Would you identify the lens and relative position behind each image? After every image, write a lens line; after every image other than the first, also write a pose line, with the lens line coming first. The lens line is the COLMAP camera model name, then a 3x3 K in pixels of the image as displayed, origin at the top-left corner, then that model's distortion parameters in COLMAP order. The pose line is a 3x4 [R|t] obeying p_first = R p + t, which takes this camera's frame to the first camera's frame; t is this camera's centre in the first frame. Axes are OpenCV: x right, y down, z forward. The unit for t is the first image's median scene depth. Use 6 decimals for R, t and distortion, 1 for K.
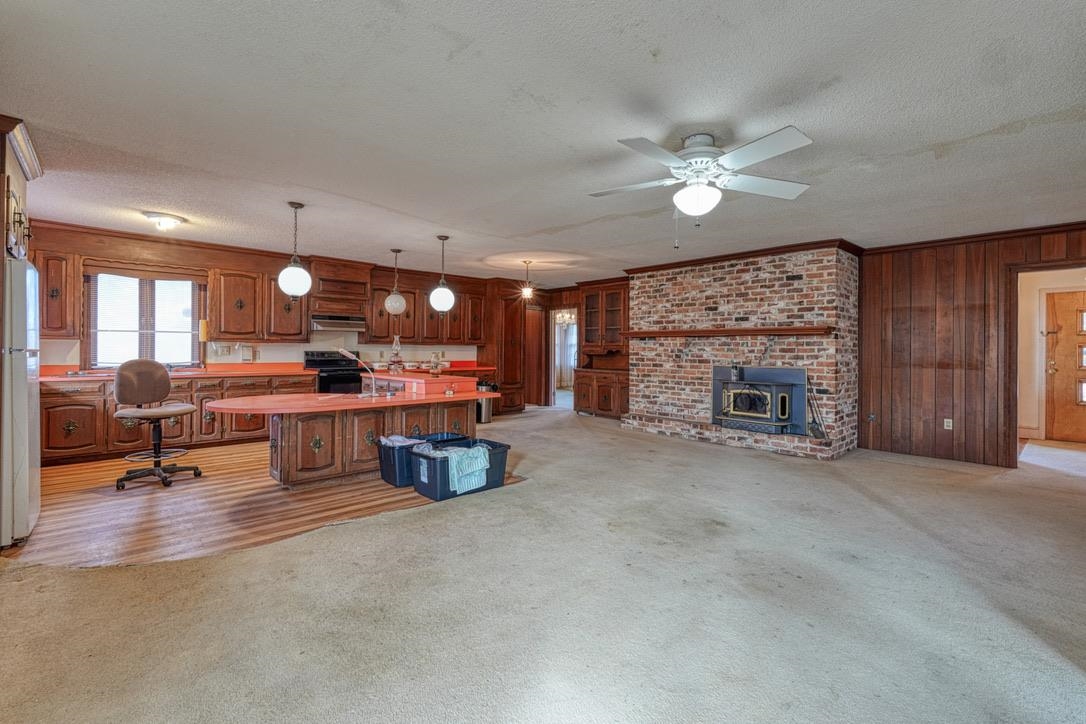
lens RADIAL K [[473.2, 0, 550.2], [0, 473.2, 350.3], [0, 0, 1]] dist [0.002111, 0.000945]
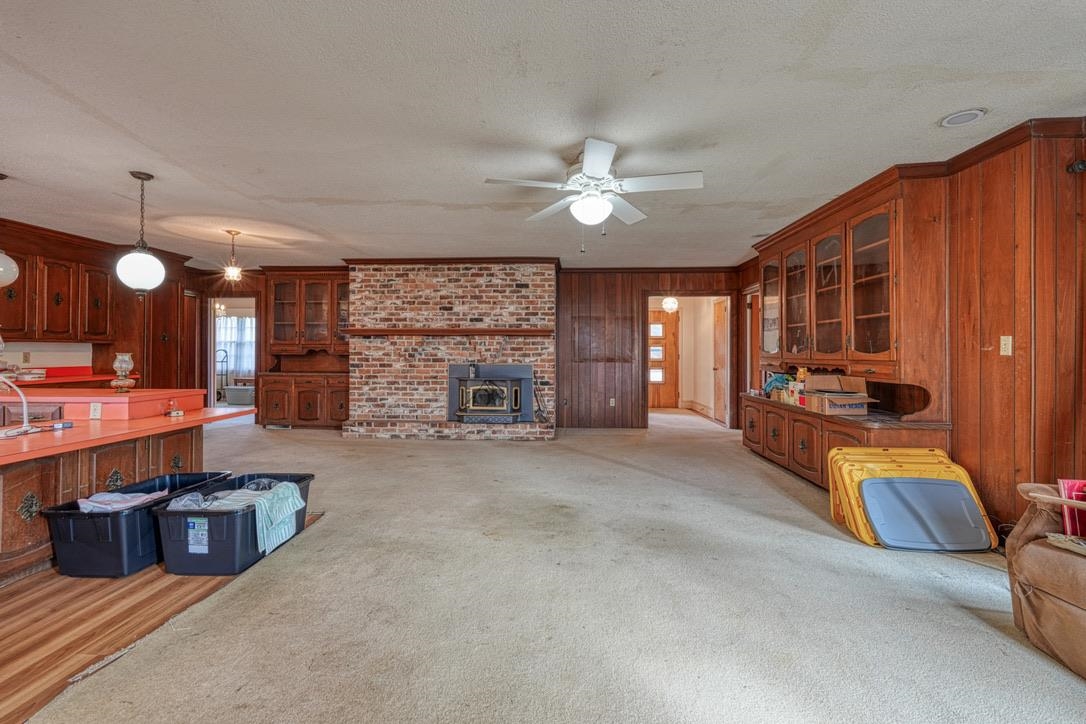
lens RADIAL K [[473.2, 0, 538.2], [0, 473.2, 349.3], [0, 0, 1]] dist [0.002111, 0.000945]
pose [[0.724411, -0.002380, 0.689364, -0.248644], [0.003169, 0.999995, 0.000123, 0.000740], [-0.689361, 0.002095, 0.724415, 0.139298]]
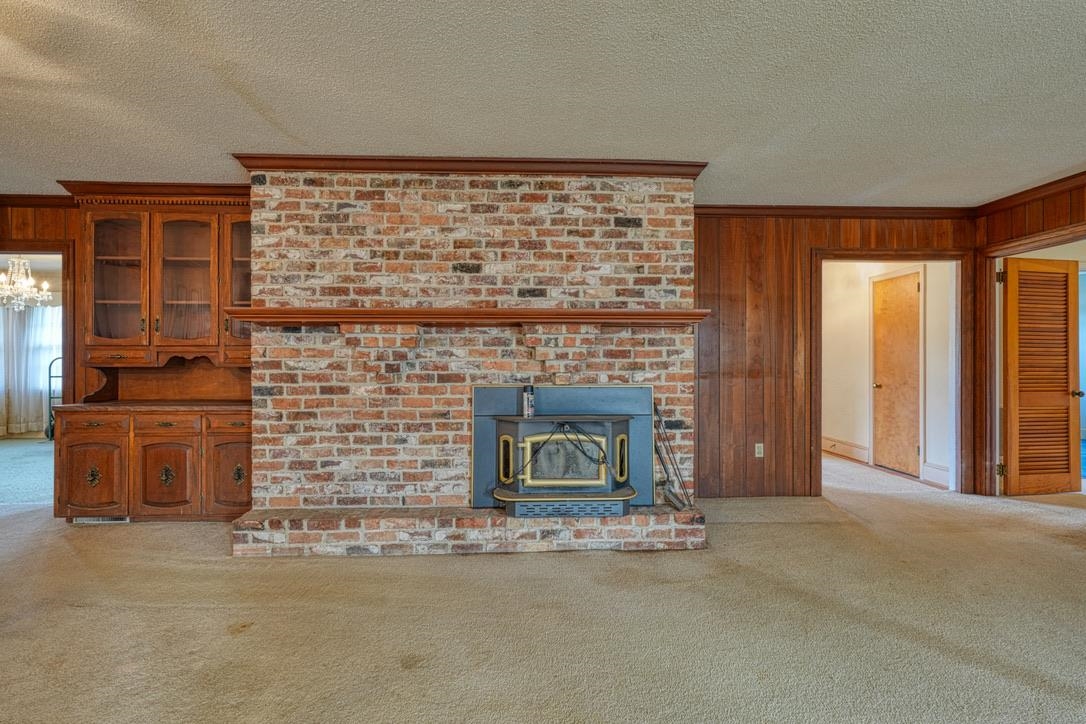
lens RADIAL K [[473.2, 0, 536.7], [0, 473.2, 357.8], [0, 0, 1]] dist [0.002111, 0.000945]
pose [[0.656516, -0.006307, 0.754285, 0.027150], [0.005806, 0.999978, 0.003309, 0.002046], [-0.754289, 0.002207, 0.656538, 0.714156]]
